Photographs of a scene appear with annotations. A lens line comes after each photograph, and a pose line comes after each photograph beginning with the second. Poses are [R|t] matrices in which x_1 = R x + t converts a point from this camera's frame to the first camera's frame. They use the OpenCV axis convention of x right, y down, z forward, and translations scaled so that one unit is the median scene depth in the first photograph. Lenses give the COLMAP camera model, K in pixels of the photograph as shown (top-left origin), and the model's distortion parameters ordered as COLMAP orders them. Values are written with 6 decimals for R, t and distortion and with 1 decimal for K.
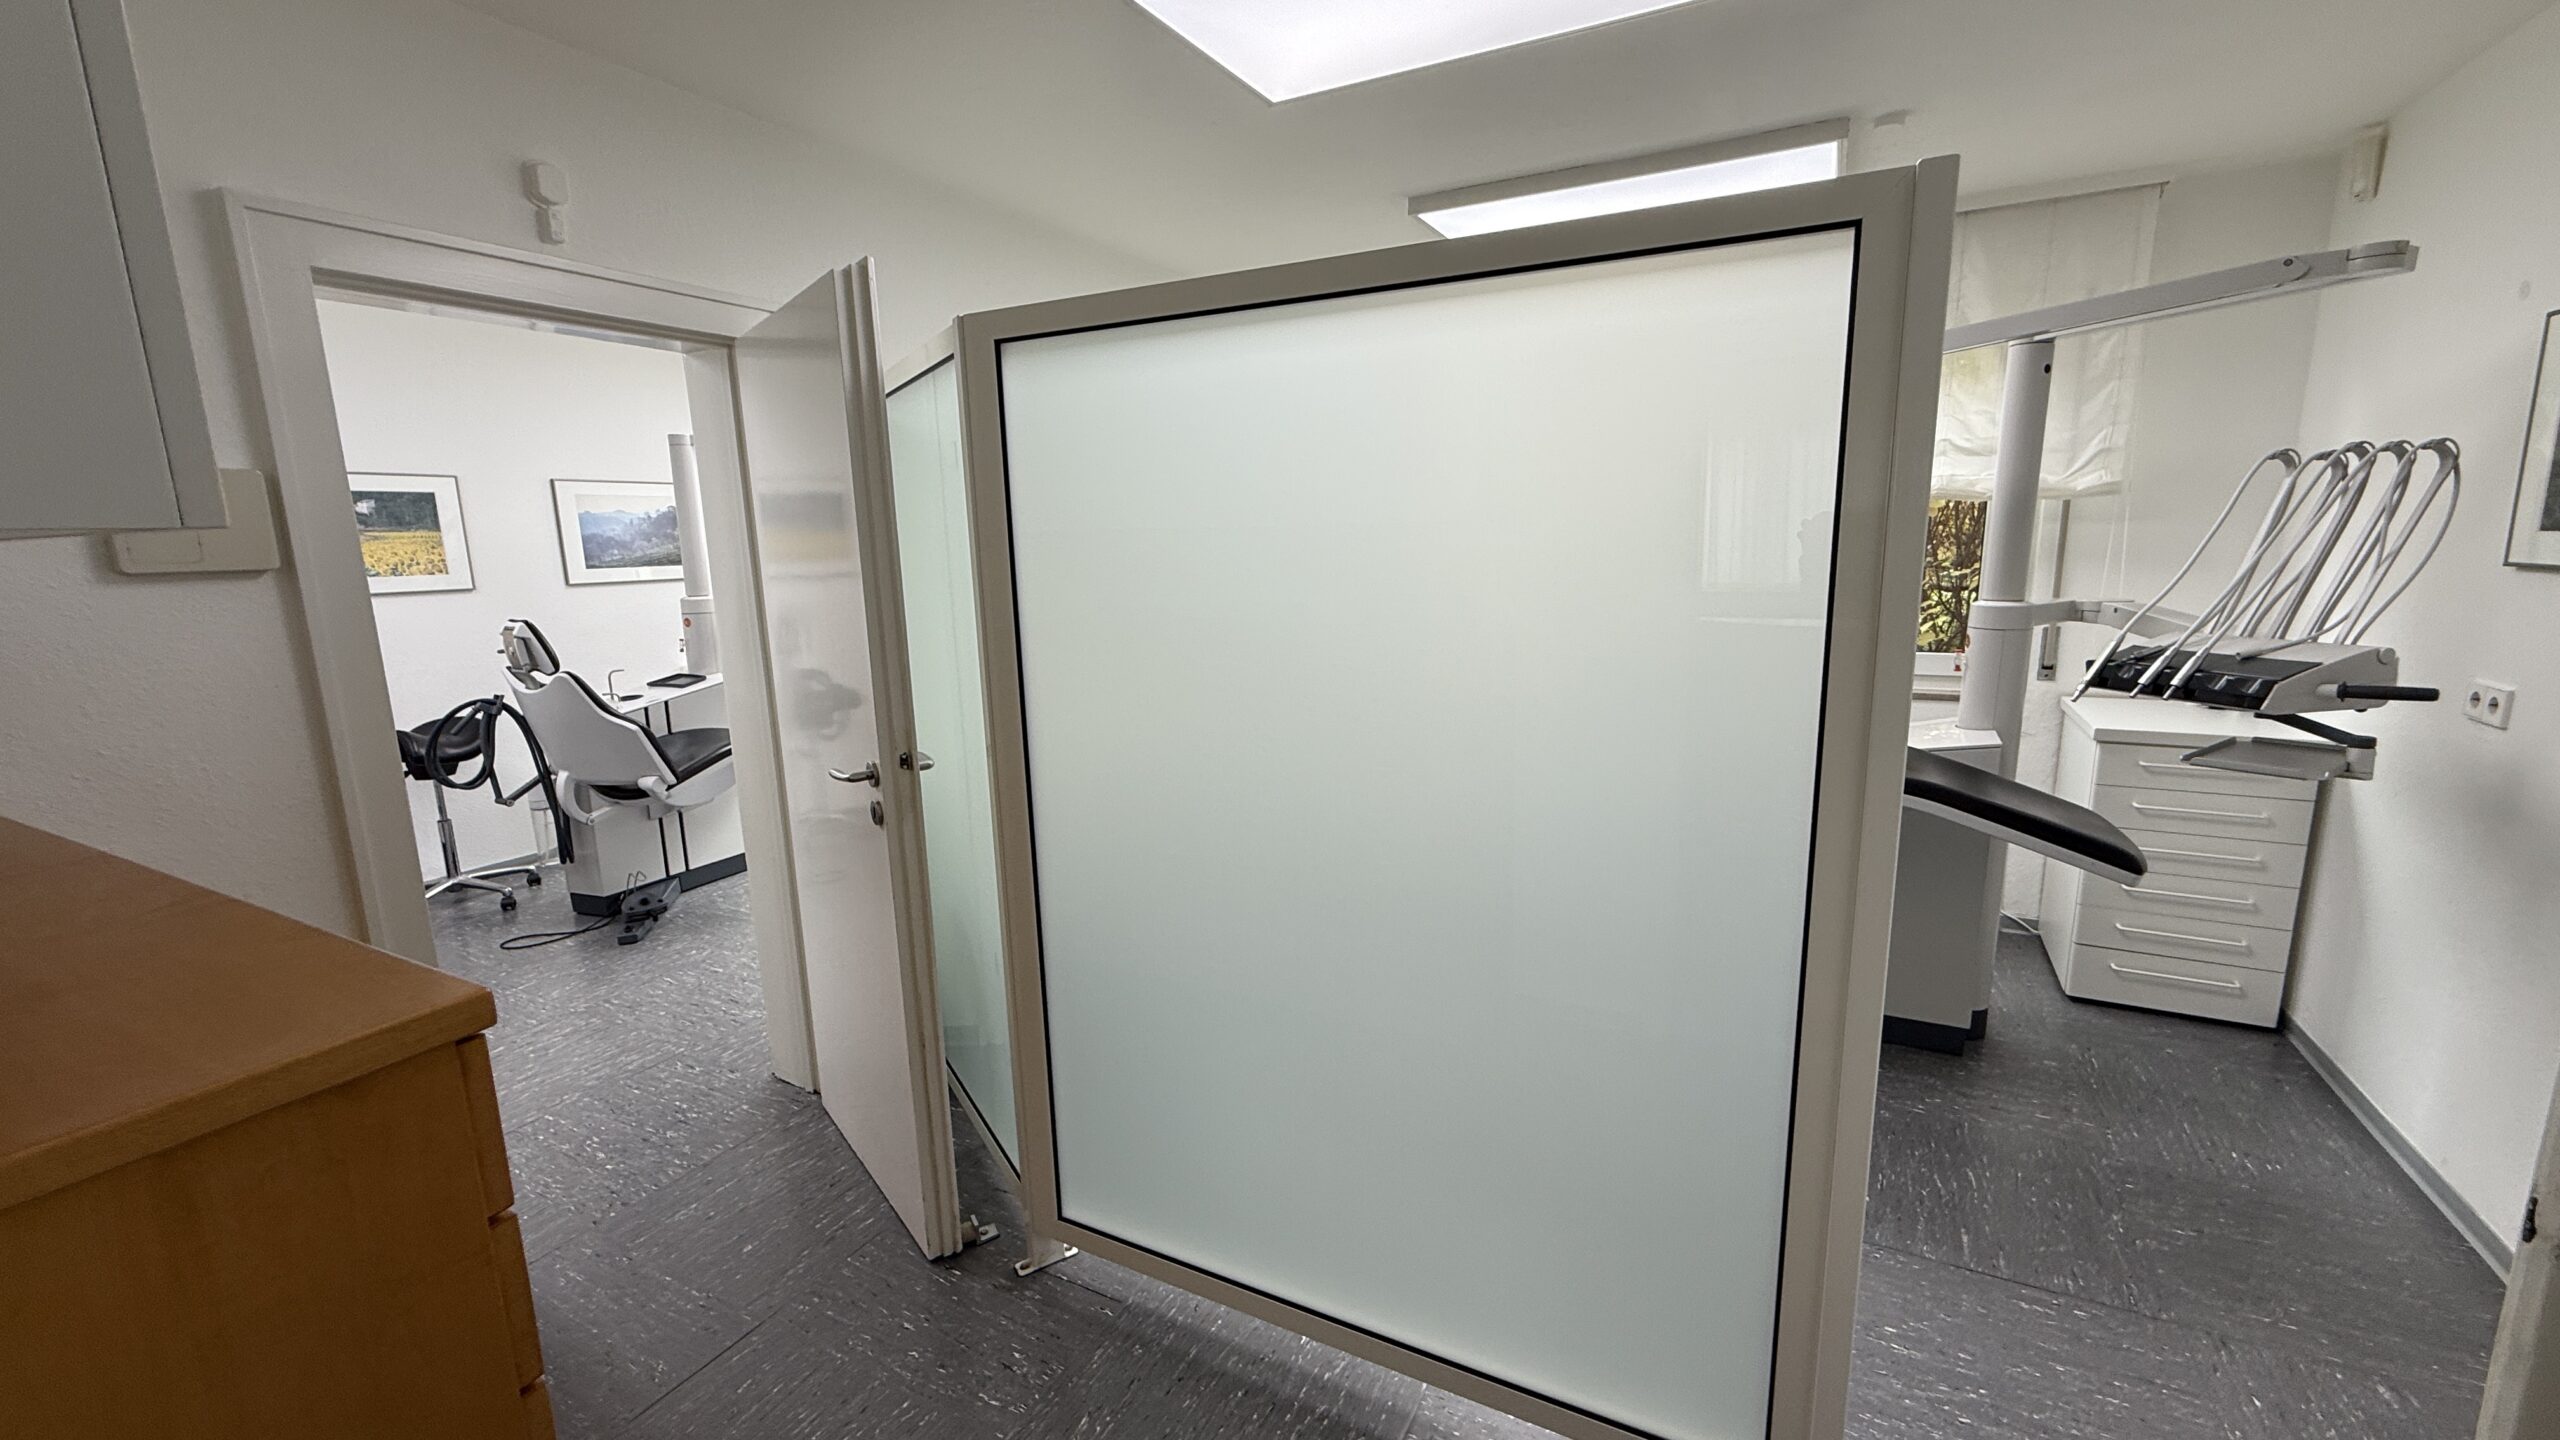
lens RADIAL K [[1017.5, 0, 1286.2], [0, 1017.5, 716.7], [0, 0, 1]] dist [0.001041, -0.000142]
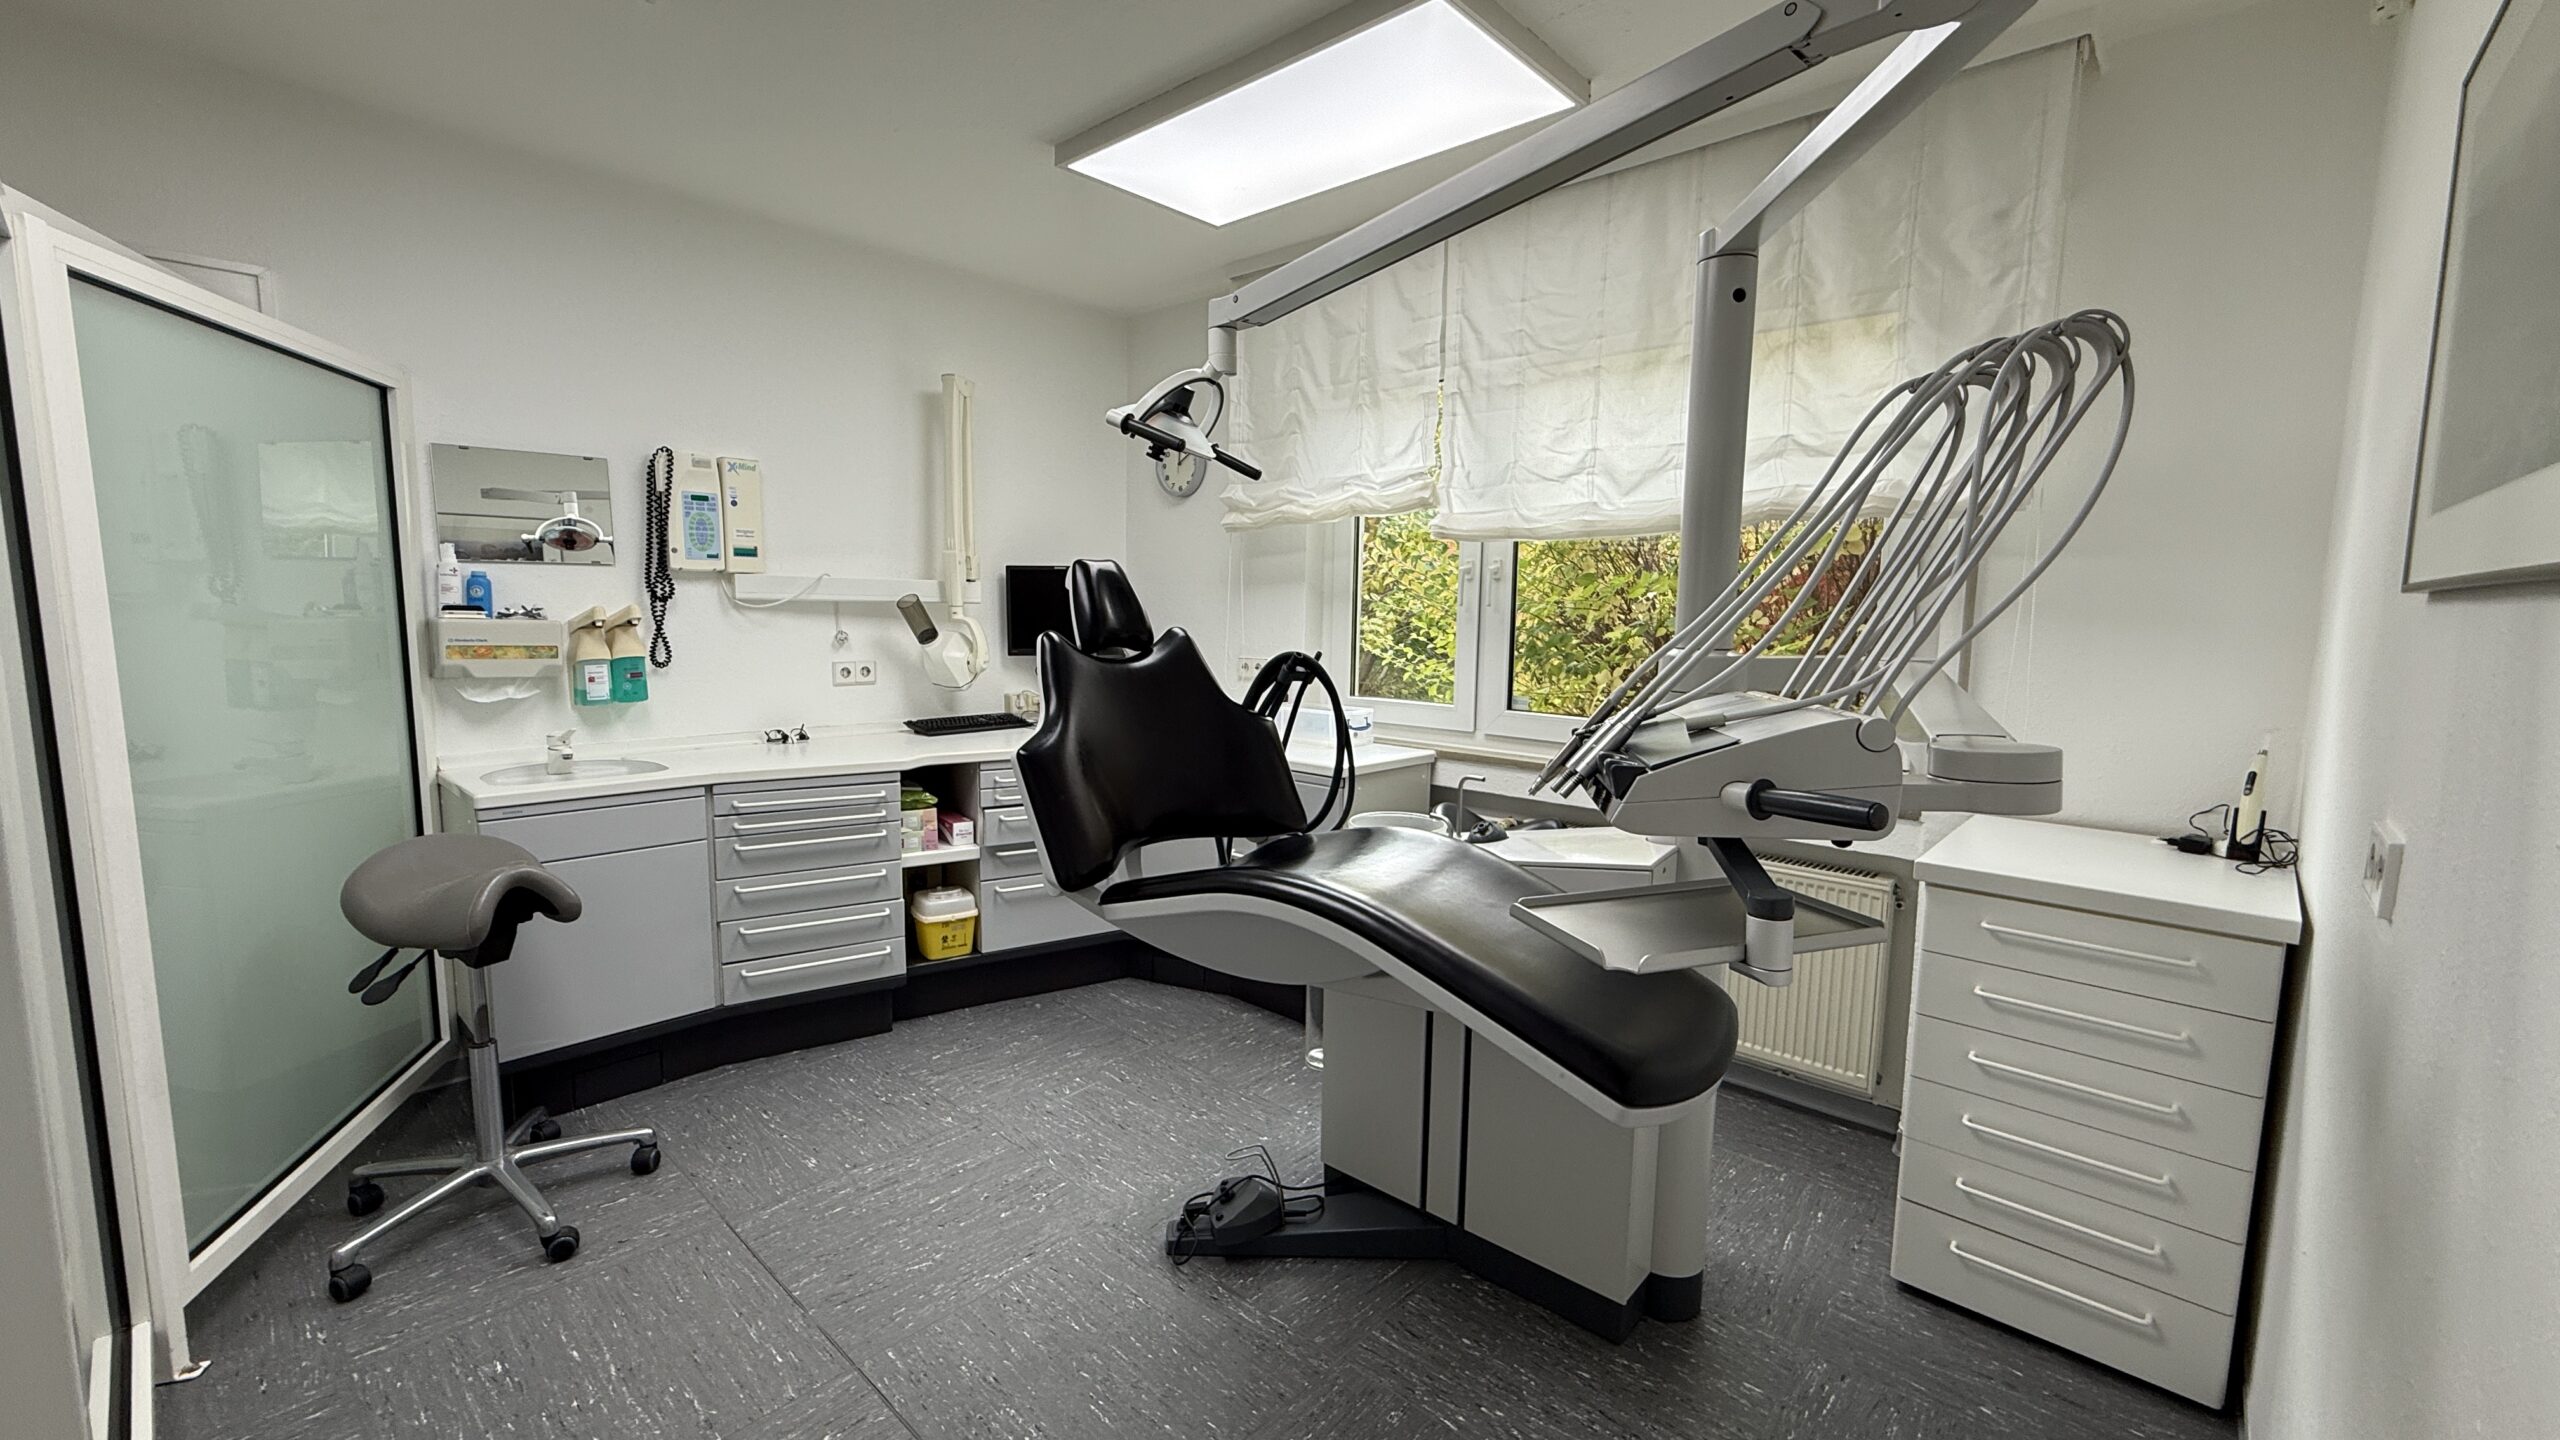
lens RADIAL K [[1017.5, 0, 1281.0], [0, 1017.5, 722.4], [0, 0, 1]] dist [0.001041, -0.000142]
pose [[0.968977, 0.065396, -0.238340, 0.363725], [-0.079934, 0.995451, -0.051841, -0.006901], [0.233866, 0.069285, 0.969797, 0.182474]]
